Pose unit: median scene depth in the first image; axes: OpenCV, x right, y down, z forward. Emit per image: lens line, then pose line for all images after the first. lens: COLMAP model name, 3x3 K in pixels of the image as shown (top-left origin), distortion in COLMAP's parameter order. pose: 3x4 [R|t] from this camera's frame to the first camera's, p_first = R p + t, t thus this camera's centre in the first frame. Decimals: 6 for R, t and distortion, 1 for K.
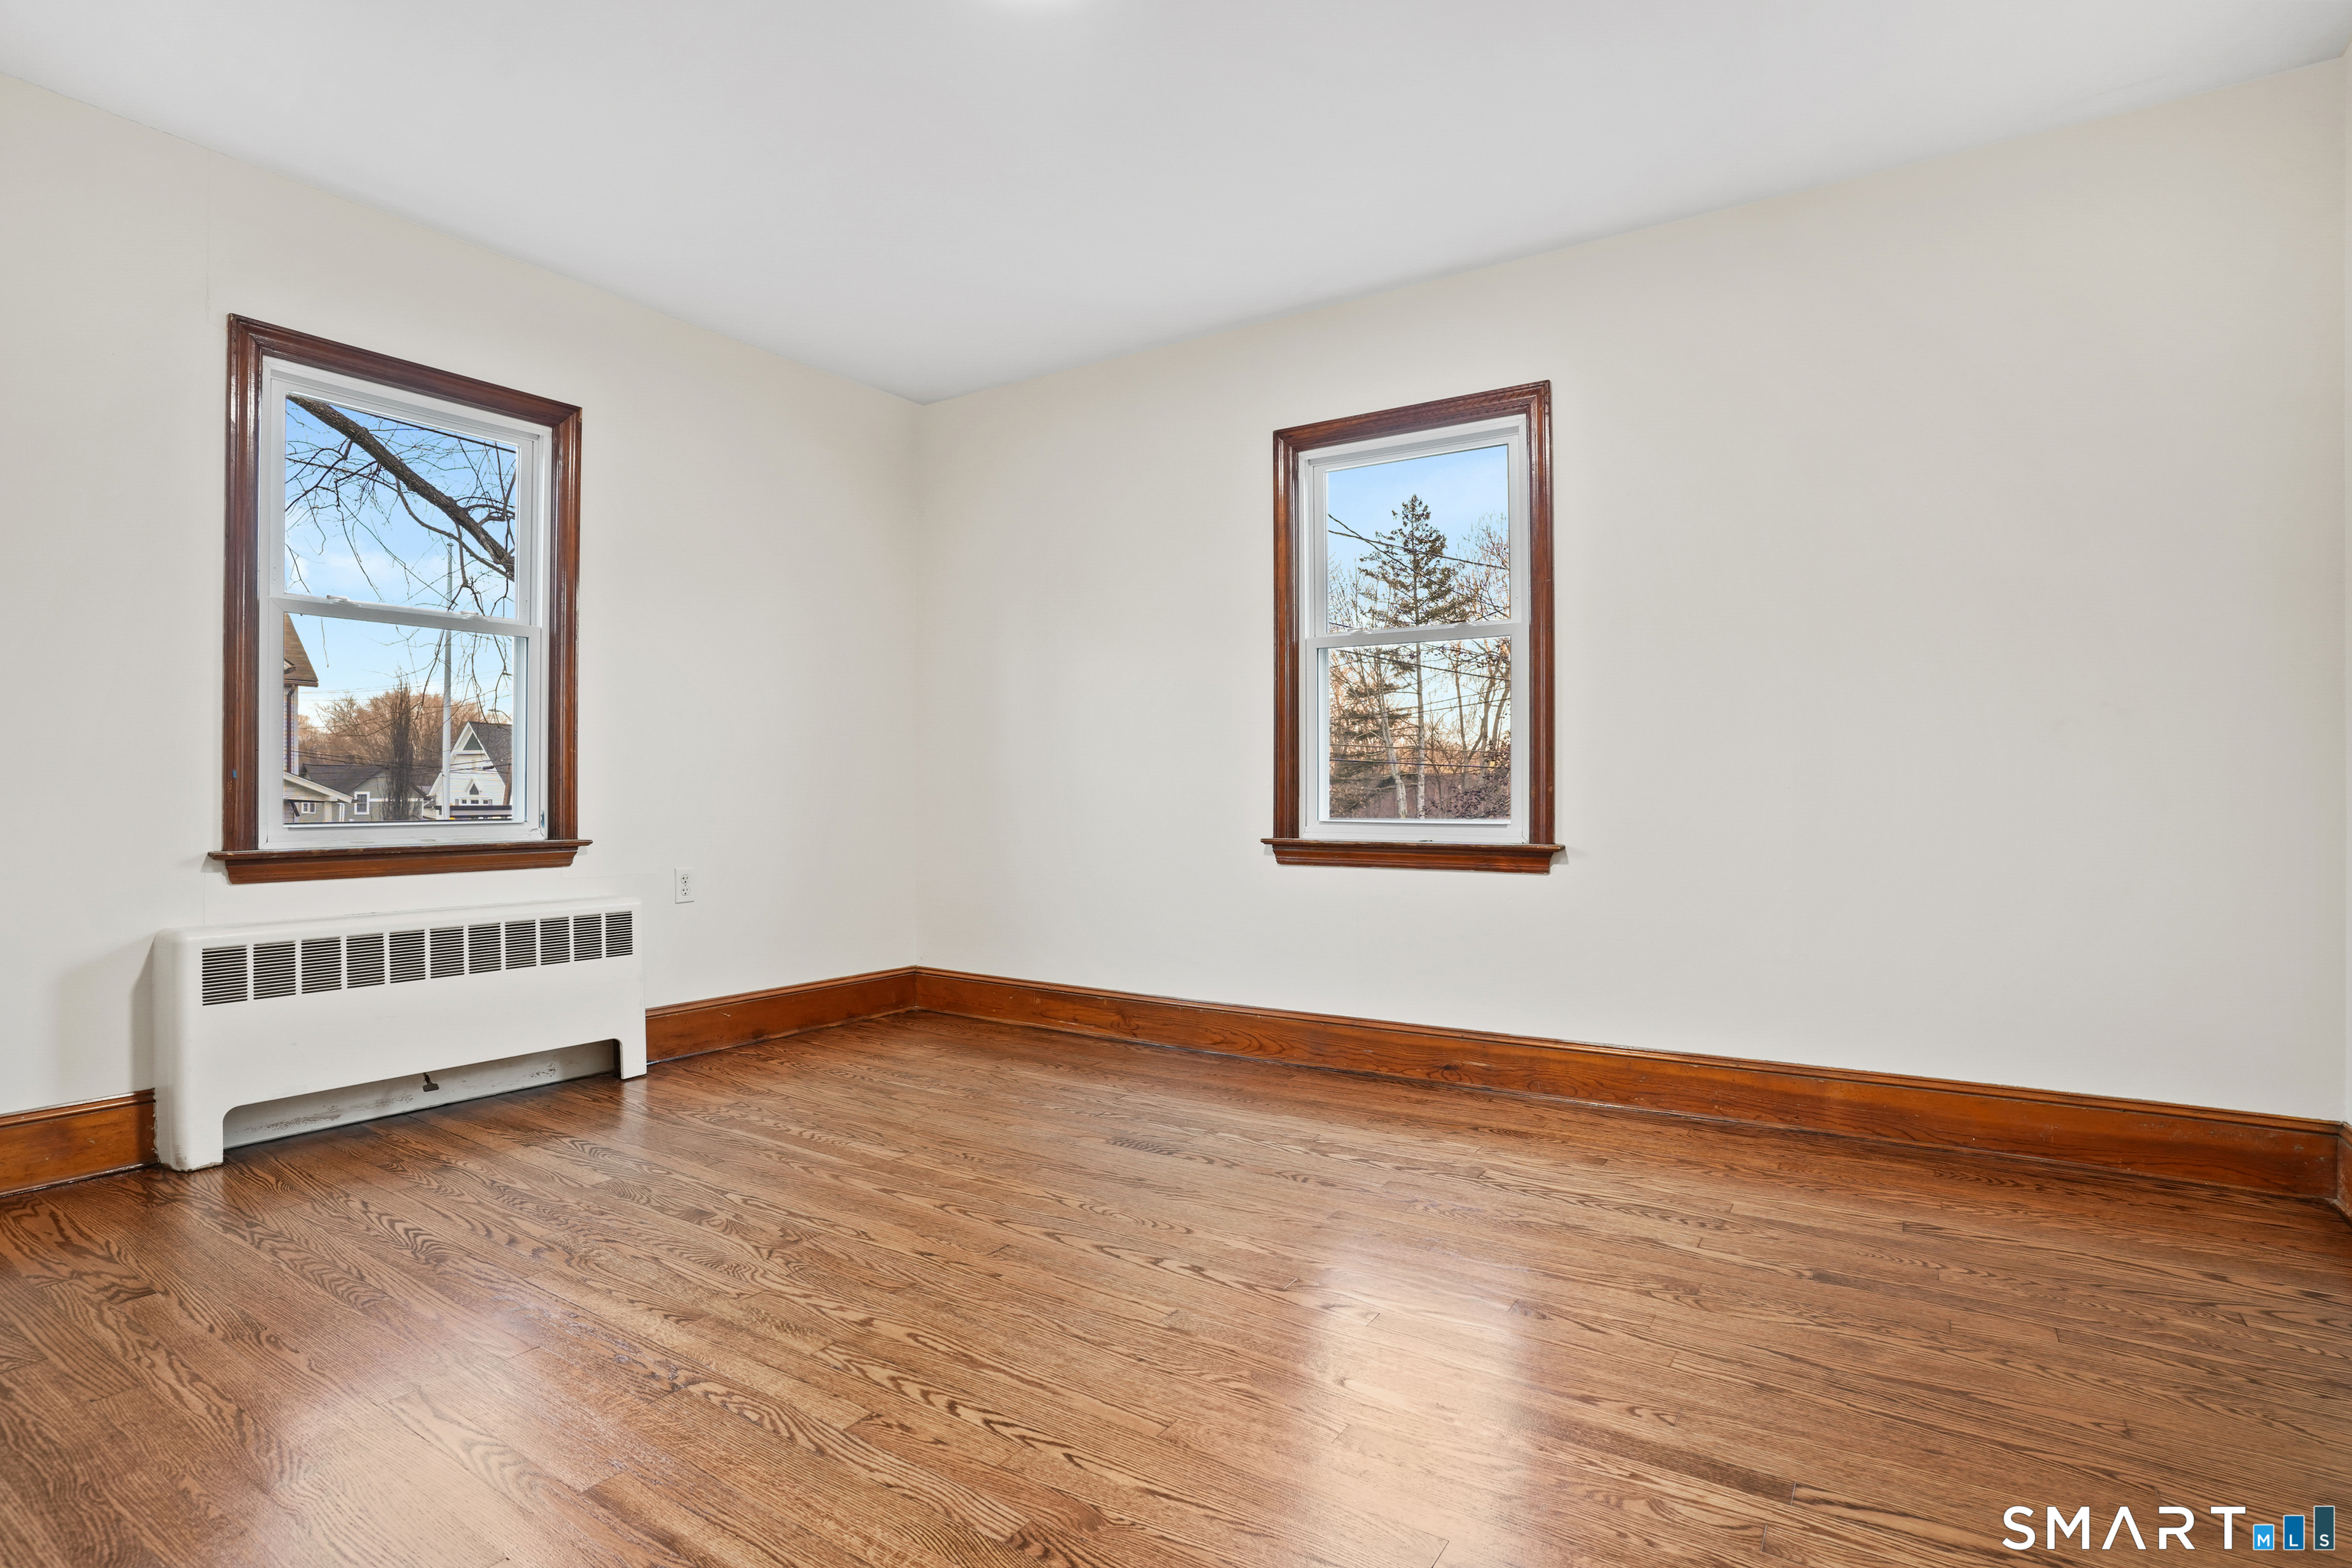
lens RADIAL K [[1181.6, 0, 1176.0], [0, 1181.6, 784.0], [0, 0, 1]] dist [-0.097743, 0.044663]
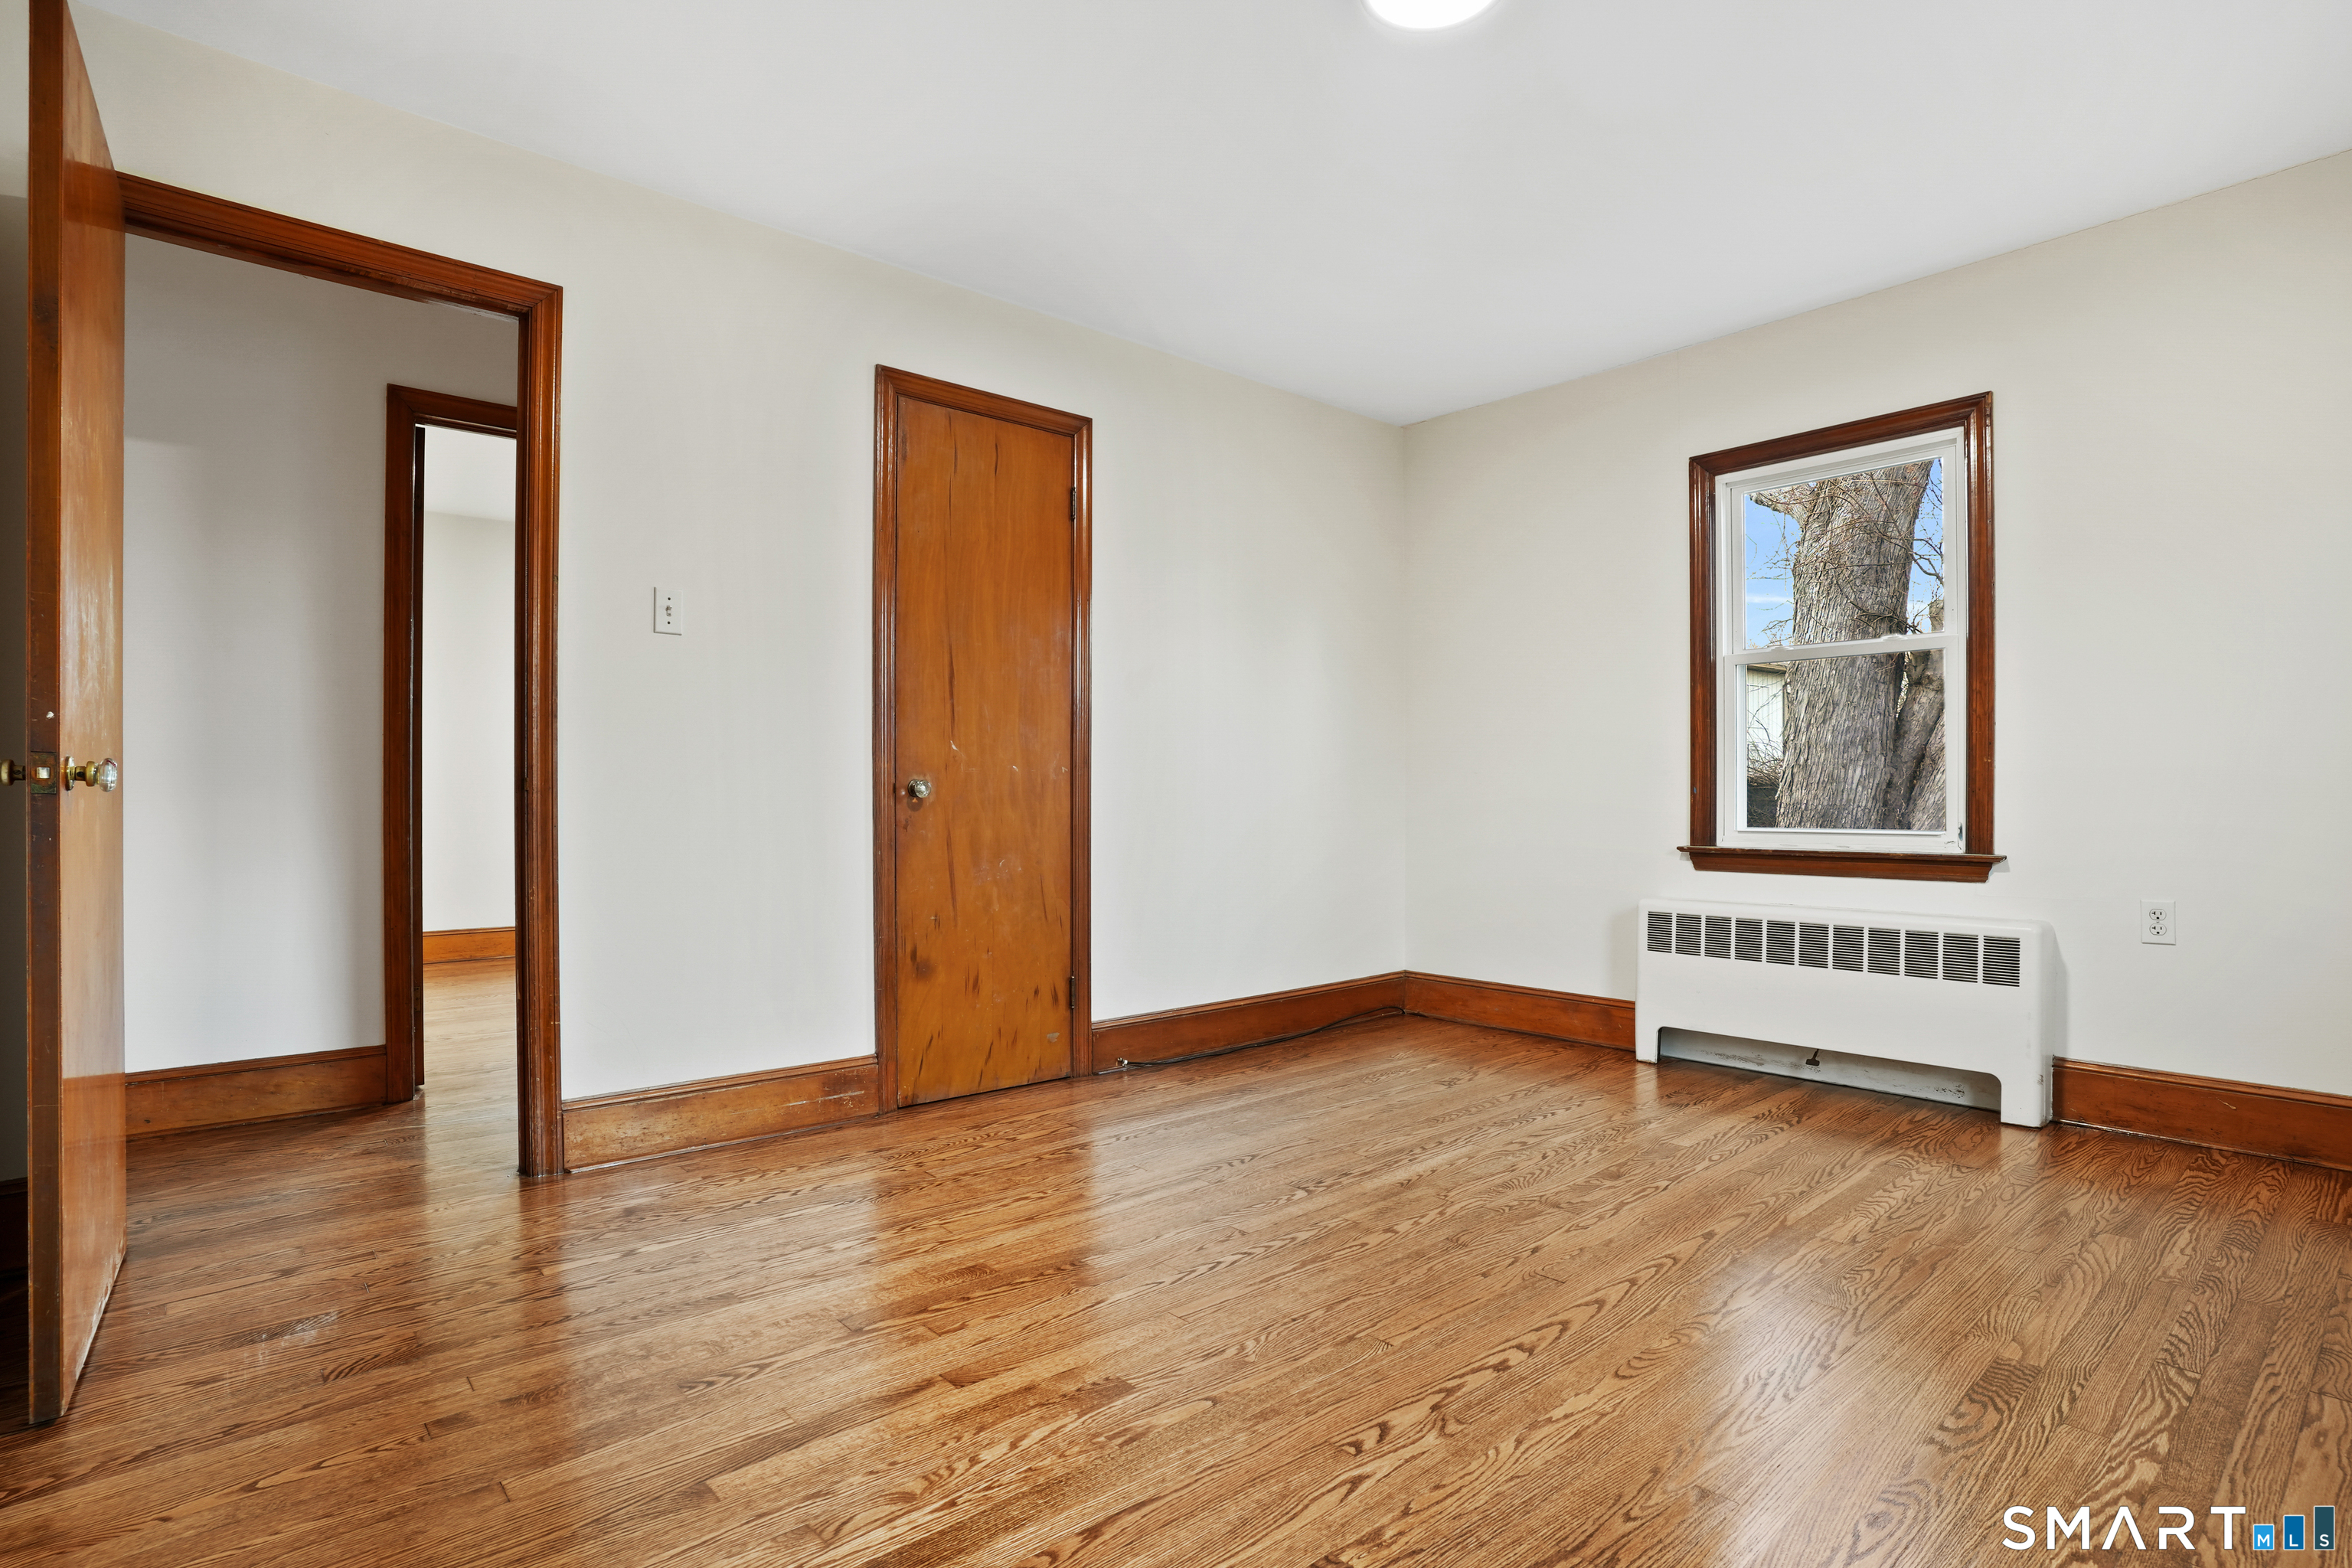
lens RADIAL K [[1150.1, 0, 1162.5], [0, 1150.1, 783.6], [0, 0, 1]] dist [-0.051864, 0.016873]
pose [[-0.273373, -0.008849, -0.961867, 0.709811], [0.006667, 0.999916, -0.011095, -0.005524], [0.961885, -0.009446, -0.273291, 0.787521]]
